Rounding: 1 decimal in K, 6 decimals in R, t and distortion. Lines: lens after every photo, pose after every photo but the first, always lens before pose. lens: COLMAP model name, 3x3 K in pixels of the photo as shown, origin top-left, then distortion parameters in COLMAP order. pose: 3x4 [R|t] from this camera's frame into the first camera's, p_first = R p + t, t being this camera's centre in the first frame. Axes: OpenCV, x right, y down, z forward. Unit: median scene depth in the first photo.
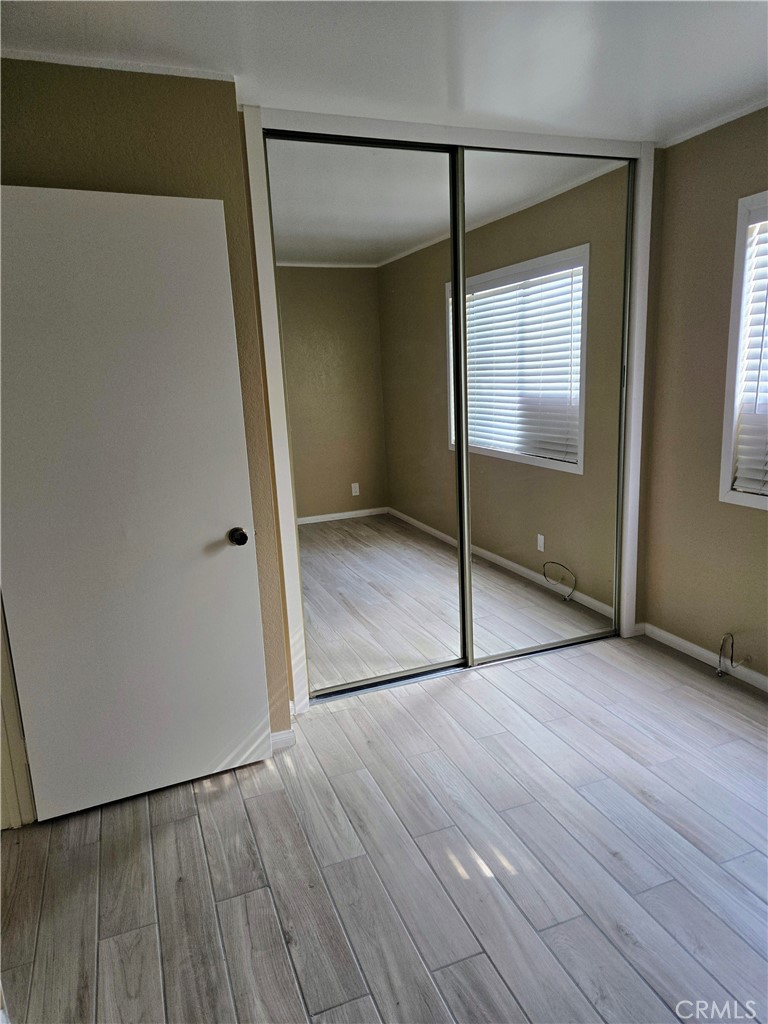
lens RADIAL K [[665.7, 0, 384.0], [0, 665.7, 512.0], [0, 0, 1]] dist [0.064958, -0.065845]
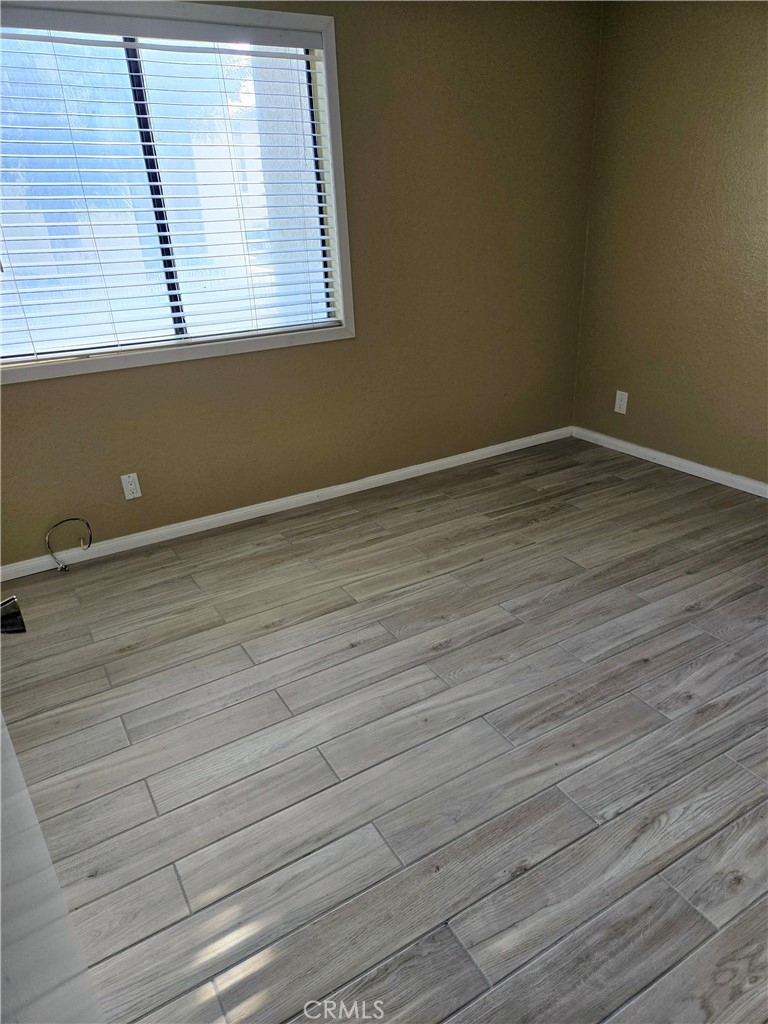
lens RADIAL K [[726.2, 0, 384.0], [0, 726.2, 512.0], [0, 0, 1]] dist [0.080154, -0.071691]
pose [[-0.172947, -0.326483, 0.929246, -0.829515], [0.257164, 0.895768, 0.362583, -0.136187], [-0.950766, 0.301676, -0.070961, 1.118333]]
